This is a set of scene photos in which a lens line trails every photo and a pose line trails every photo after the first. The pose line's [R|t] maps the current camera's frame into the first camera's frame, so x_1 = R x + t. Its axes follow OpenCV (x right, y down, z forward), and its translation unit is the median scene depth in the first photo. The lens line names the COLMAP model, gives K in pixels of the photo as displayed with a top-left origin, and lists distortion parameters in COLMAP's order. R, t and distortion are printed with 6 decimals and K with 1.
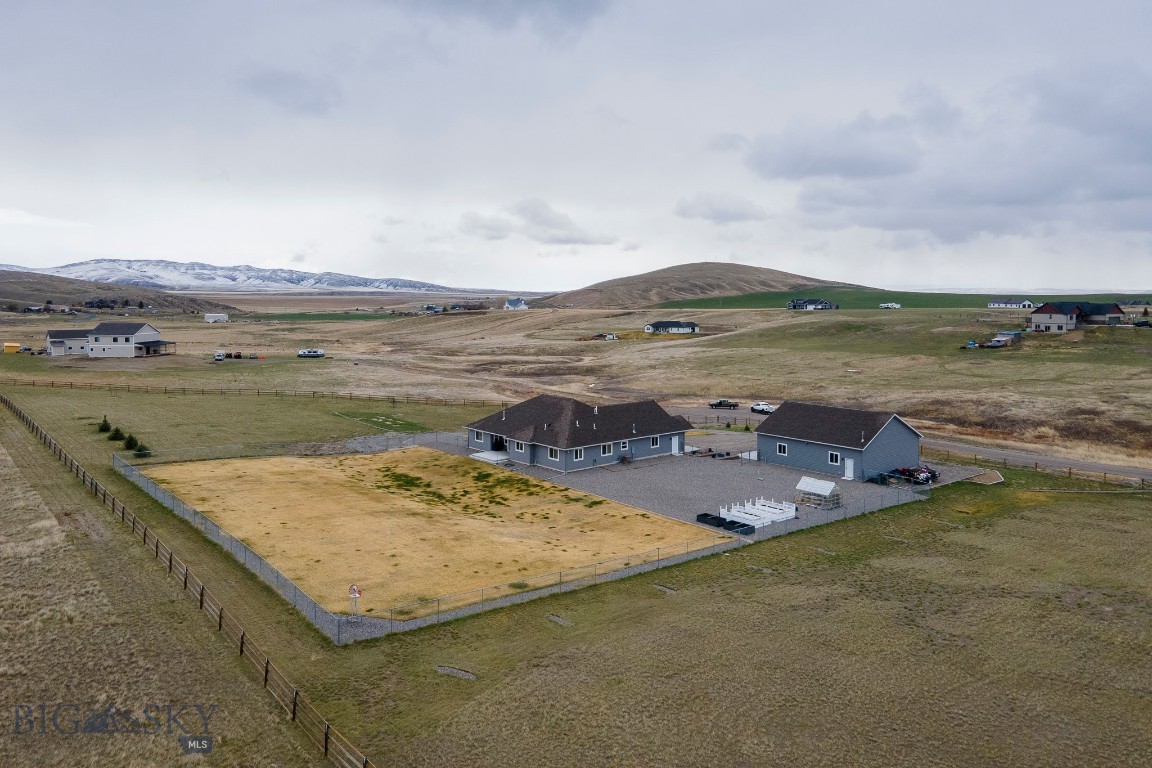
lens RADIAL K [[840.6, 0, 579.2], [0, 840.6, 343.0], [0, 0, 1]] dist [0.025137, 0.040112]
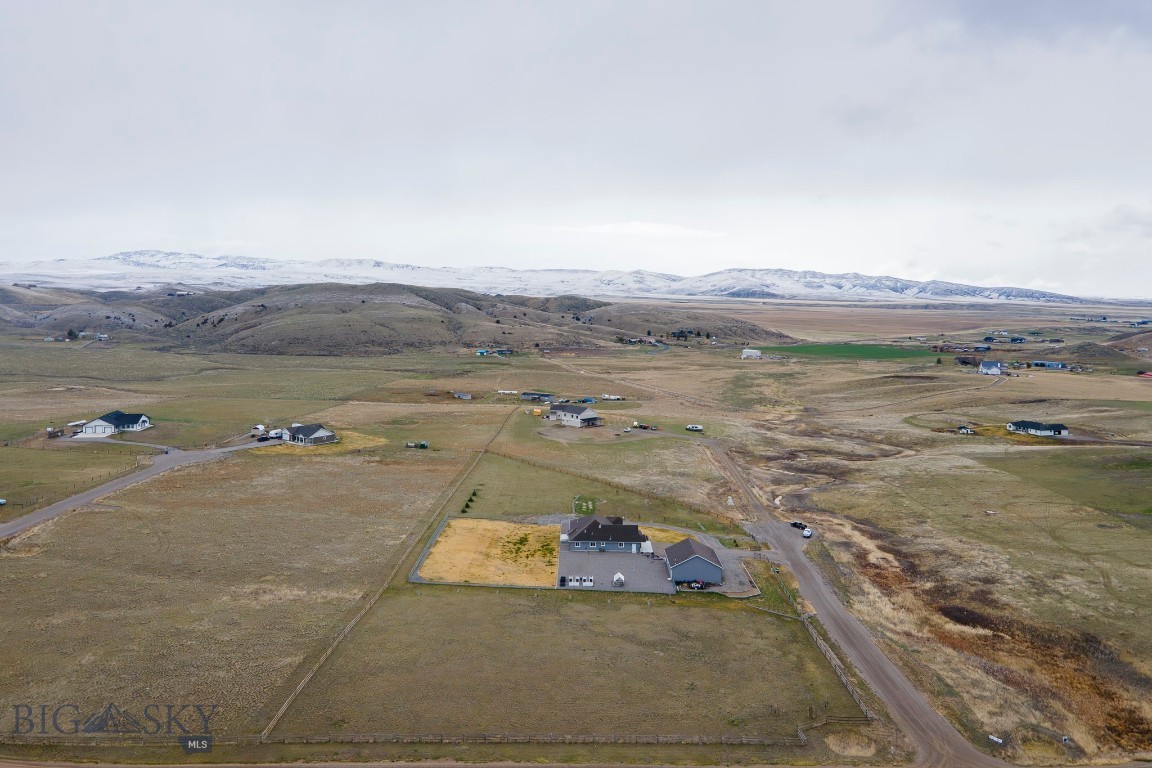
lens RADIAL K [[853.9, 0, 581.0], [0, 853.9, 355.4], [0, 0, 1]] dist [0.017104, 0.050160]
pose [[0.764566, 0.062256, -0.641532, 0.877070], [-0.052802, 0.998029, 0.033923, -0.280993], [0.642379, 0.007938, 0.766346, -0.511632]]
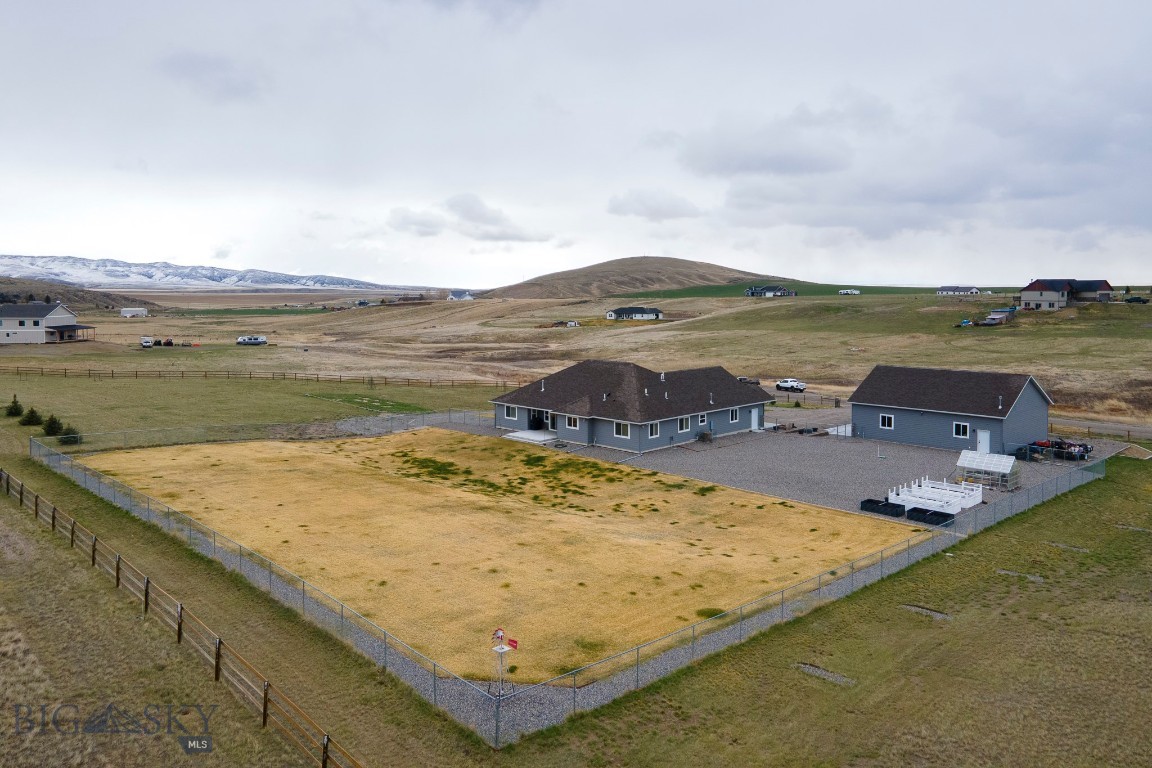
lens RADIAL K [[840.6, 0, 579.2], [0, 840.6, 343.0], [0, 0, 1]] dist [0.025137, 0.040112]
pose [[0.996694, -0.008878, 0.080761, -0.073433], [0.008659, 0.999958, 0.003062, 0.026778], [-0.080785, -0.002353, 0.996729, 0.123926]]
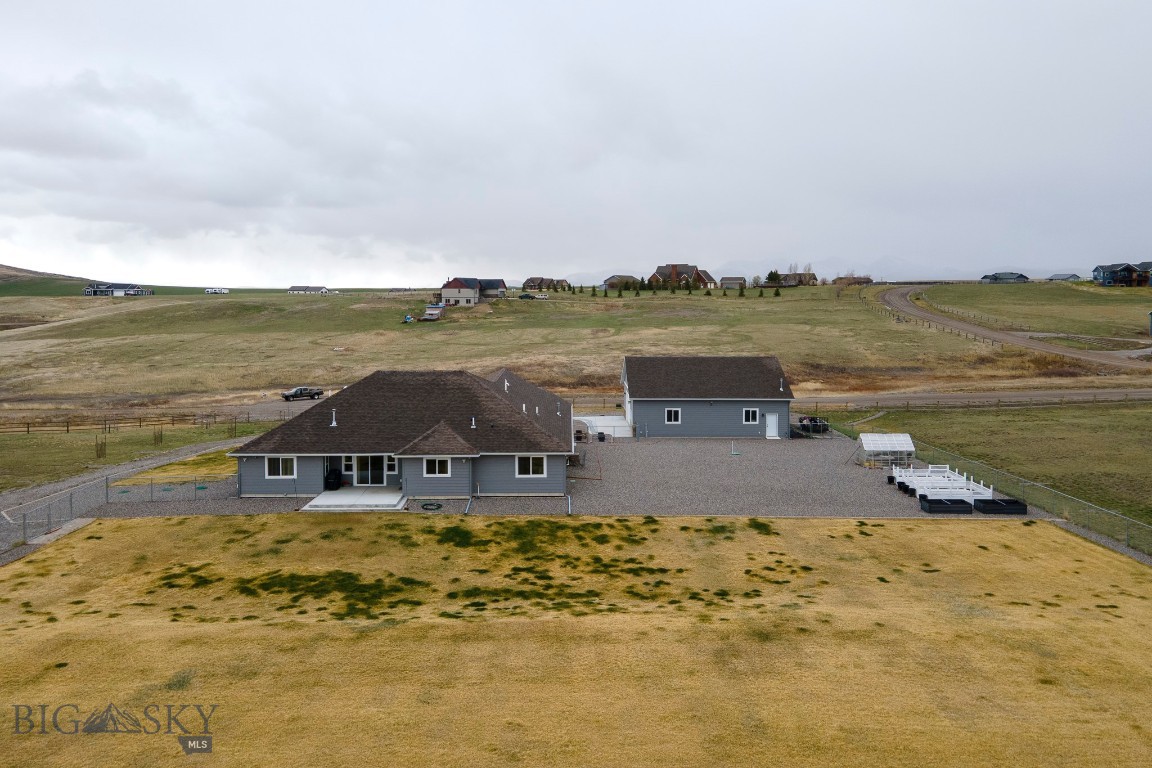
lens RADIAL K [[840.6, 0, 579.2], [0, 840.6, 343.0], [0, 0, 1]] dist [0.025137, 0.040112]
pose [[0.638079, -0.050064, 0.768342, -0.234286], [0.048519, 0.998515, 0.024768, 0.022544], [-0.768441, 0.021475, 0.639560, 0.347968]]
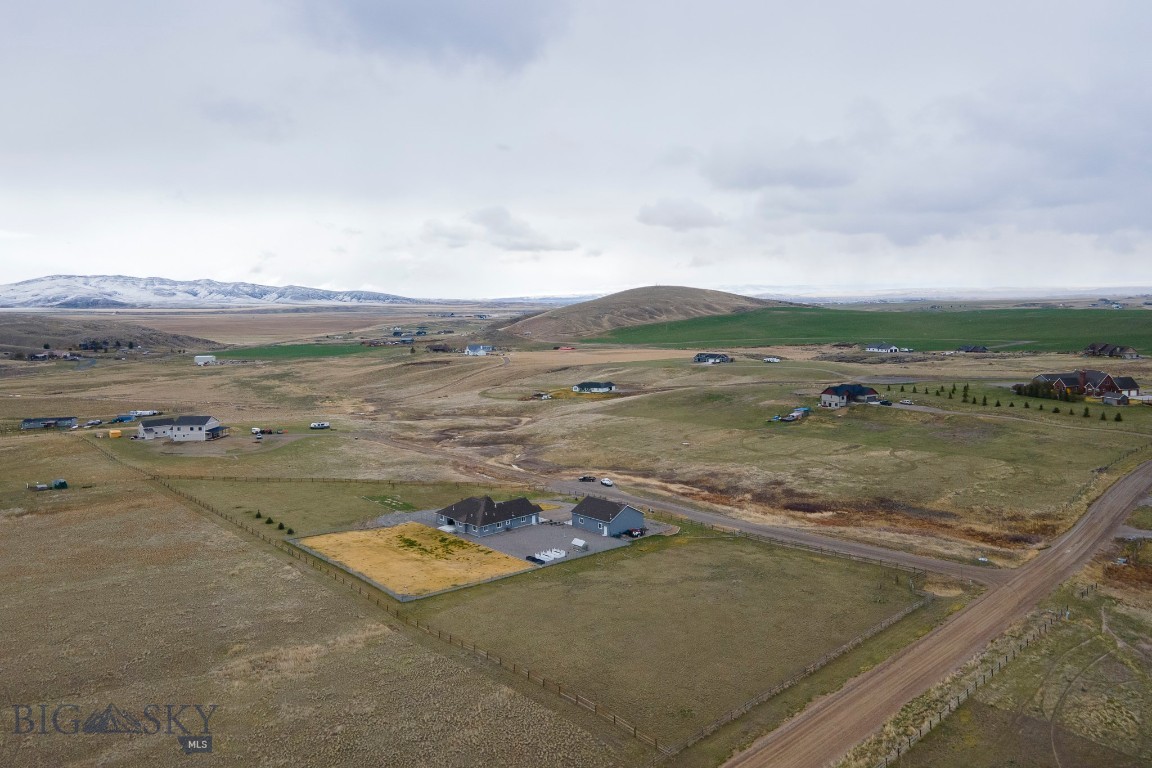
lens RADIAL K [[853.9, 0, 581.0], [0, 853.9, 355.4], [0, 0, 1]] dist [0.017104, 0.050160]
pose [[0.999063, -0.017959, 0.039373, 0.095907], [0.017527, 0.999782, 0.011310, -0.197241], [-0.039567, -0.010610, 0.999161, -0.726922]]
